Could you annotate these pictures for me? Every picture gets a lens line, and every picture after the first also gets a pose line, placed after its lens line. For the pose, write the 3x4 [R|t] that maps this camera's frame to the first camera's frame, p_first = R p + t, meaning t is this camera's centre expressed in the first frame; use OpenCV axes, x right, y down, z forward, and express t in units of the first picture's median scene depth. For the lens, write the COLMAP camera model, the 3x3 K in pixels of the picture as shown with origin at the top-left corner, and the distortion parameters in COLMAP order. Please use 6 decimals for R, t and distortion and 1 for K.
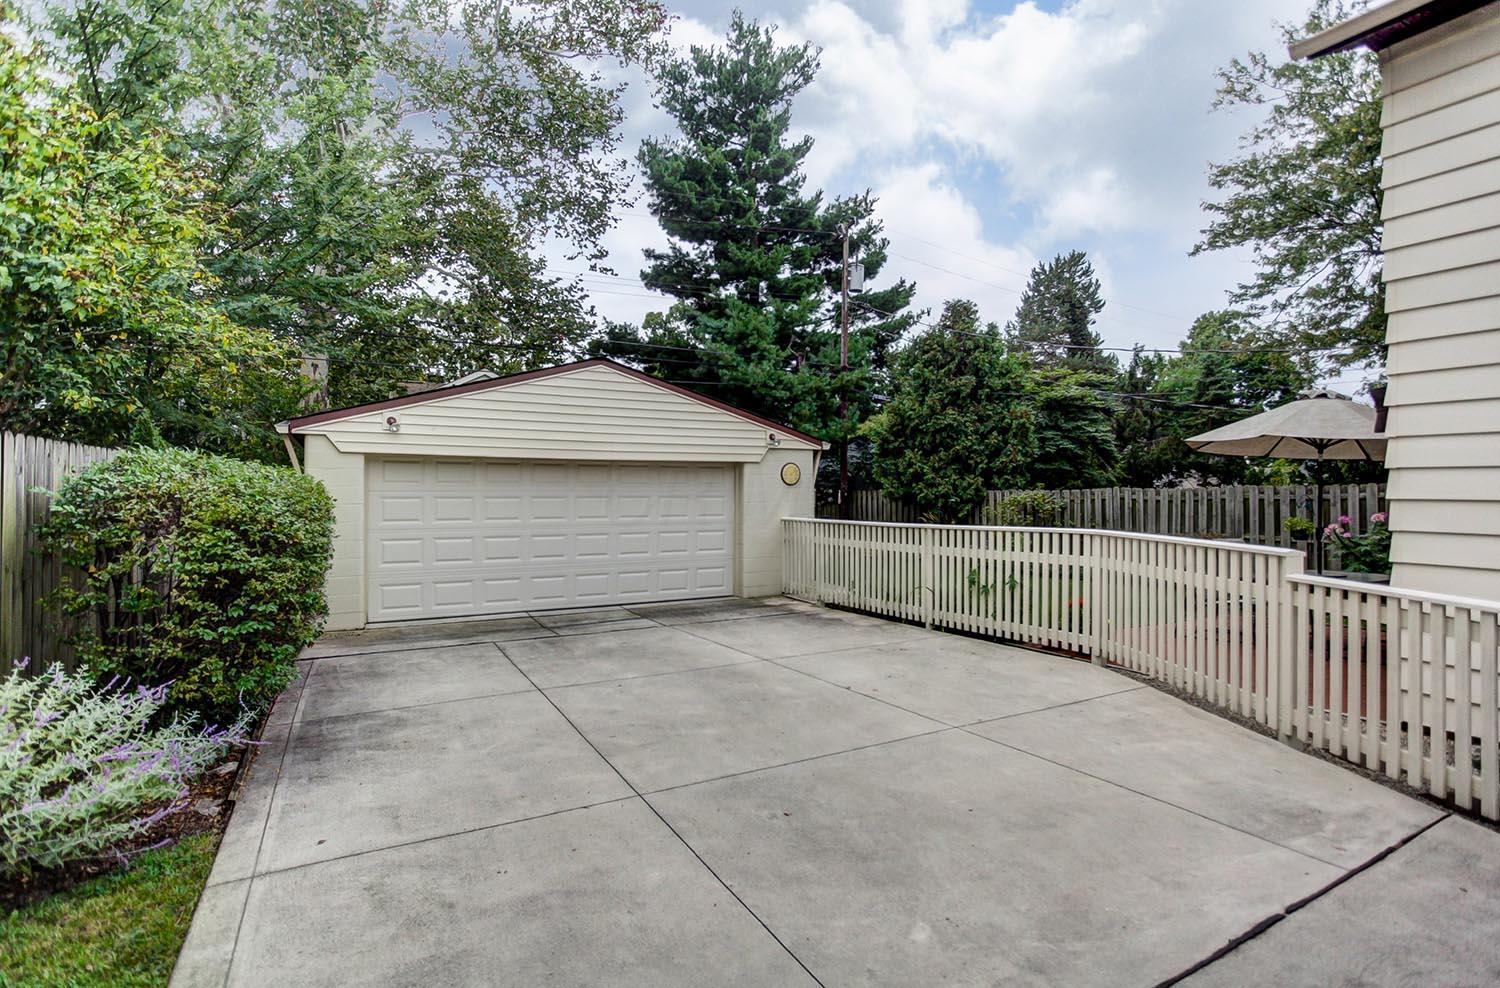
lens RADIAL K [[731.8, 0, 766.4], [0, 731.8, 486.4], [0, 0, 1]] dist [-0.070403, 0.034321]
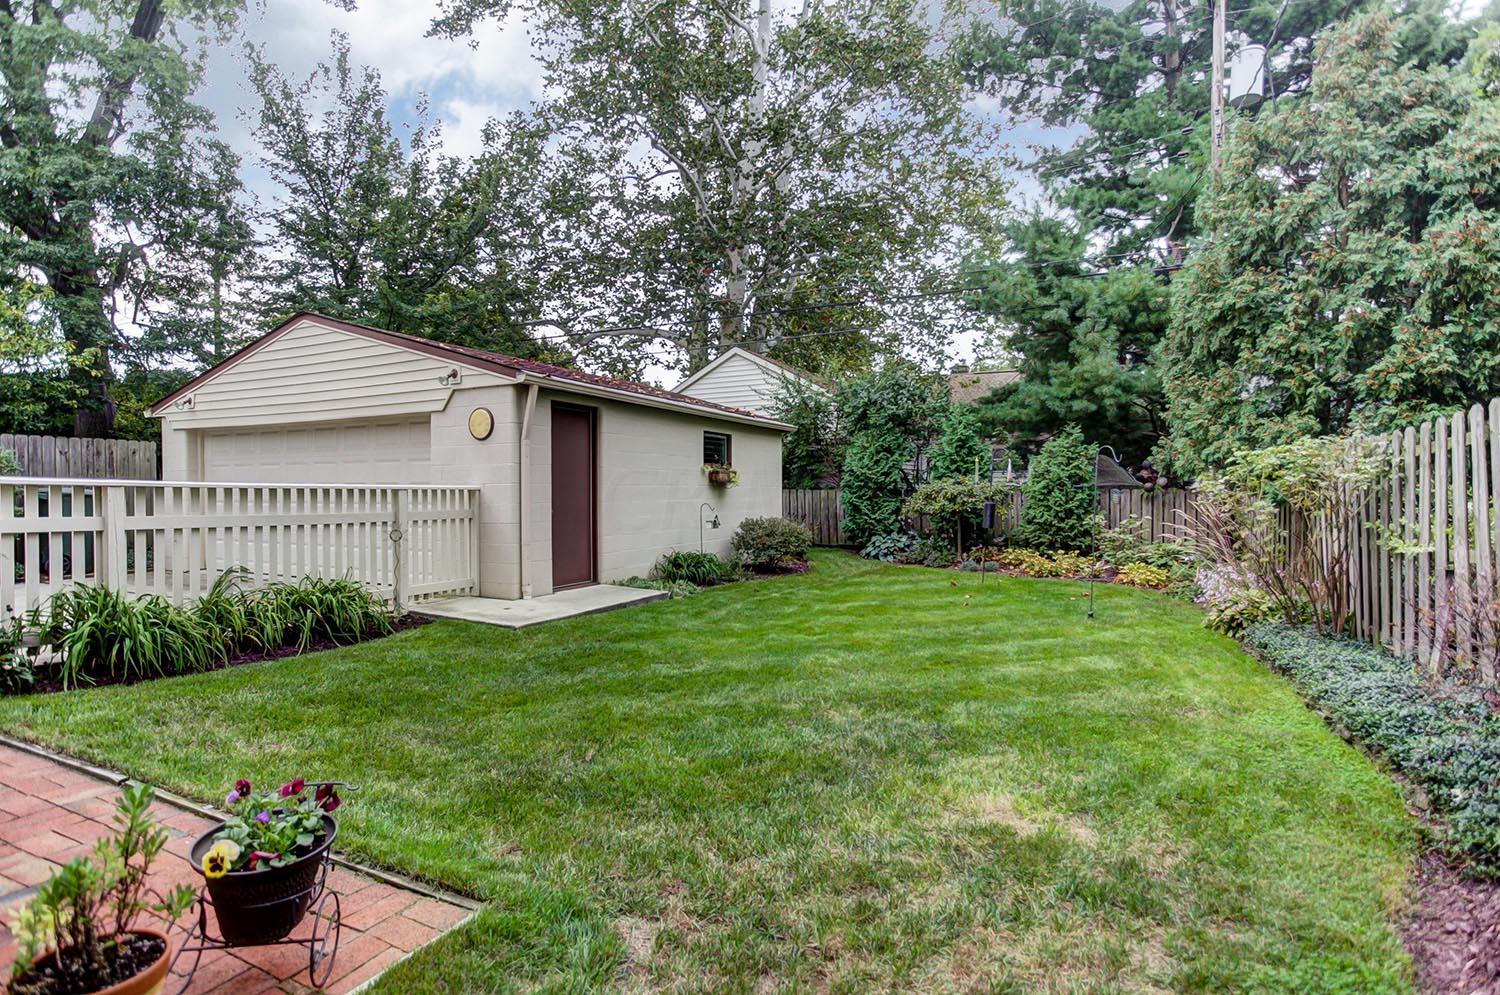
lens RADIAL K [[733.8, 0, 761.6], [0, 733.8, 496.5], [0, 0, 1]] dist [-0.052102, 0.021347]
pose [[0.577034, 0.003178, -0.816714, 0.445383], [0.007215, 0.999934, 0.008989, 0.027023], [0.816688, -0.011080, 0.576973, 0.497329]]
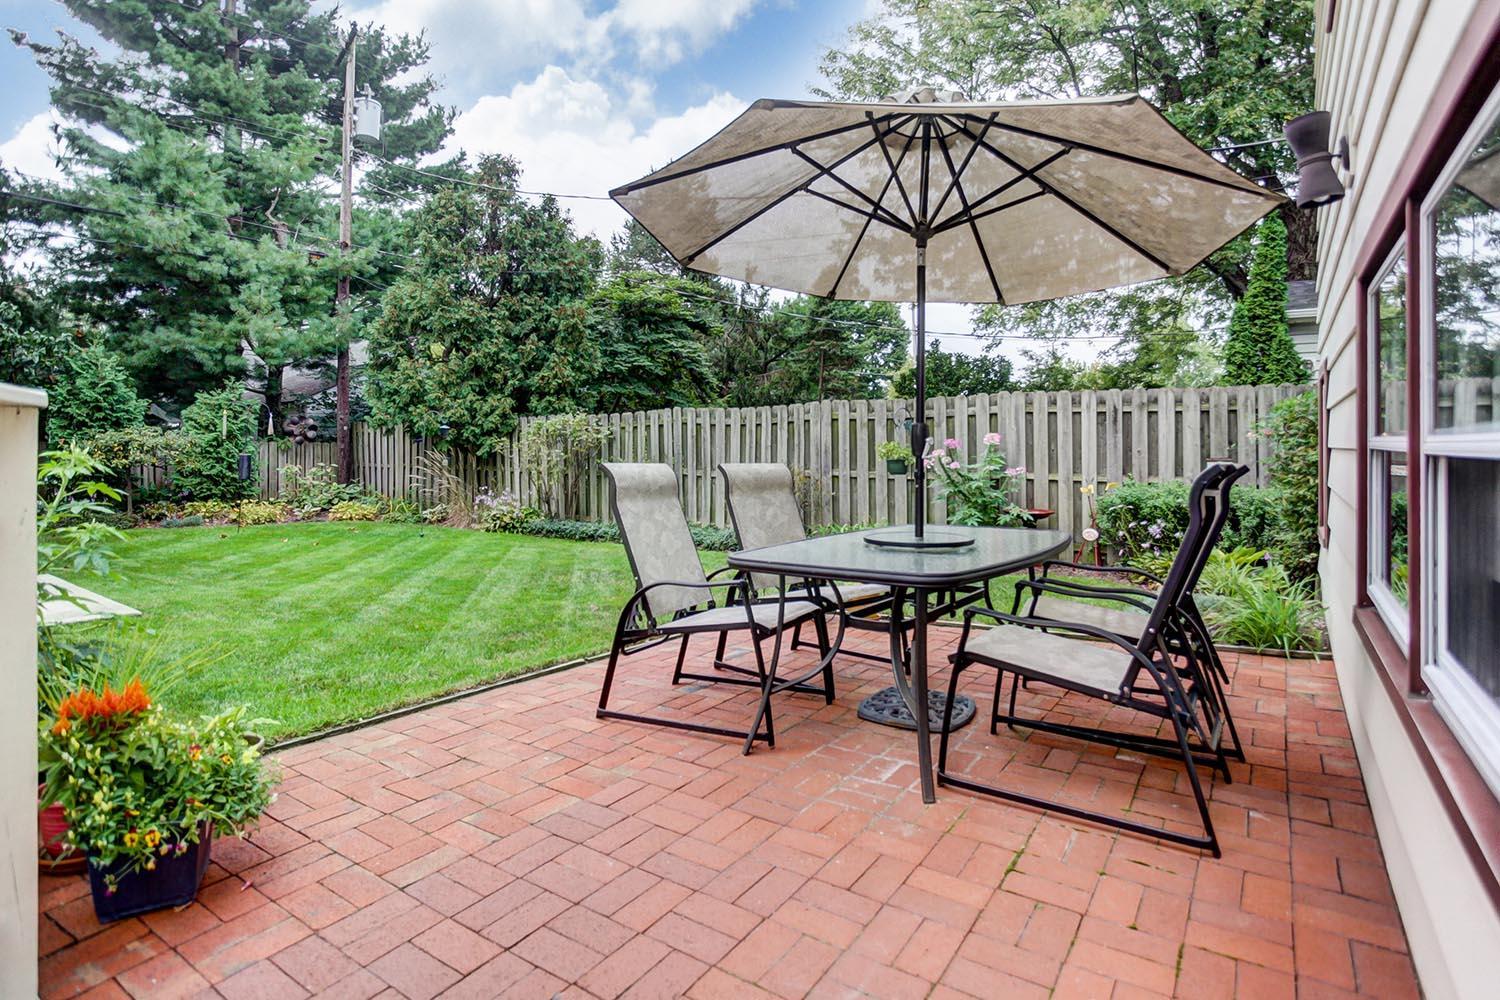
lens RADIAL K [[731.2, 0, 753.5], [0, 731.2, 441.6], [0, 0, 1]] dist [-0.024105, 0.000297]
pose [[0.907159, -0.001201, 0.420787, 0.209718], [0.000219, 0.999997, 0.002383, 0.026923], [-0.420788, -0.002069, 0.907157, 0.267961]]
